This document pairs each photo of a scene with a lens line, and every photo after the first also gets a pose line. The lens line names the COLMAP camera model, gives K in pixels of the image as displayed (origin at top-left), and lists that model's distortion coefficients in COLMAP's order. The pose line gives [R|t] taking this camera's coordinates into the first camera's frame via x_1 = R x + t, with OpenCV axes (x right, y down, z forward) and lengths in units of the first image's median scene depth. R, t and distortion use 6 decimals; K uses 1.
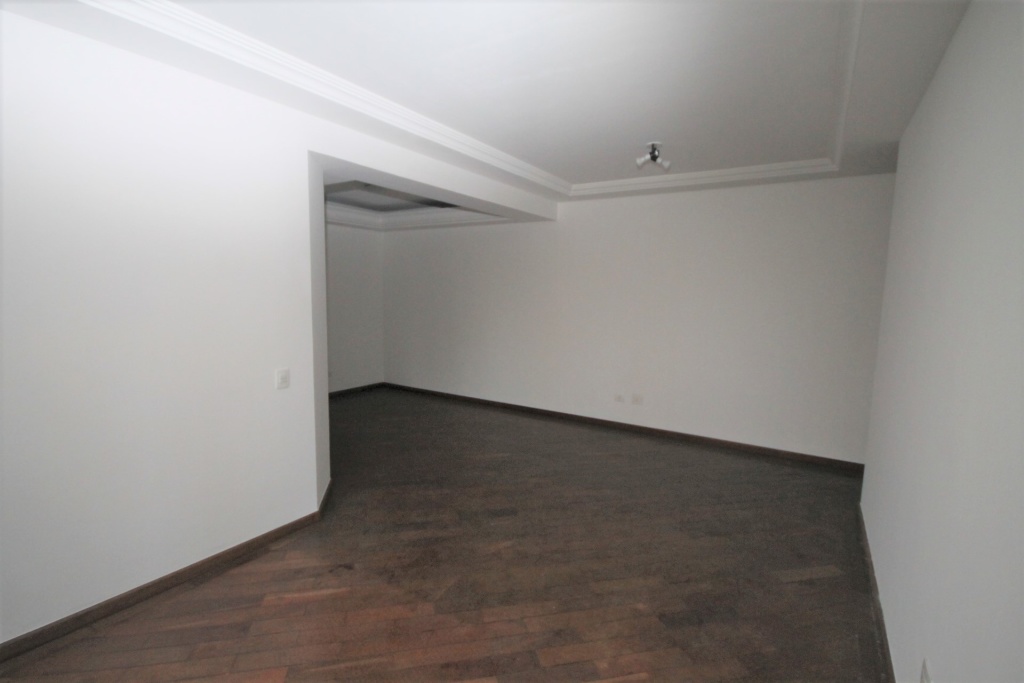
lens RADIAL K [[485.3, 0, 508.3], [0, 485.3, 344.3], [0, 0, 1]] dist [0.015441, -0.000136]
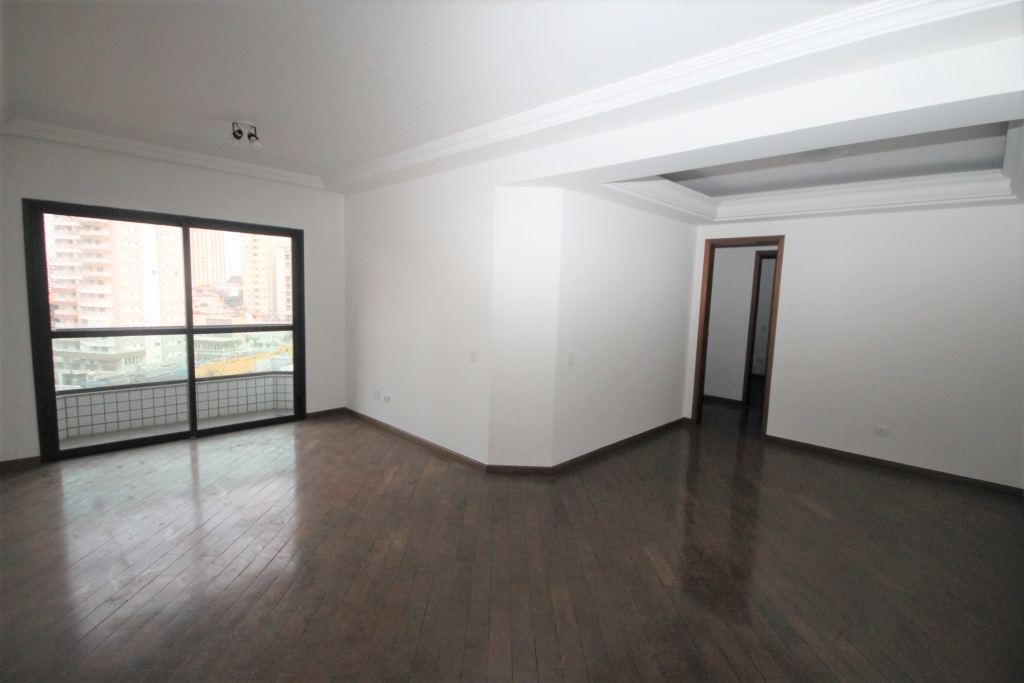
lens RADIAL K [[485.3, 0, 508.3], [0, 485.3, 344.3], [0, 0, 1]] dist [0.015441, -0.000136]
pose [[-0.200341, 0.083181, -0.976189, 0.973341], [-0.149429, 0.982137, 0.114355, -0.149070], [0.968264, 0.168781, -0.184332, 1.461459]]
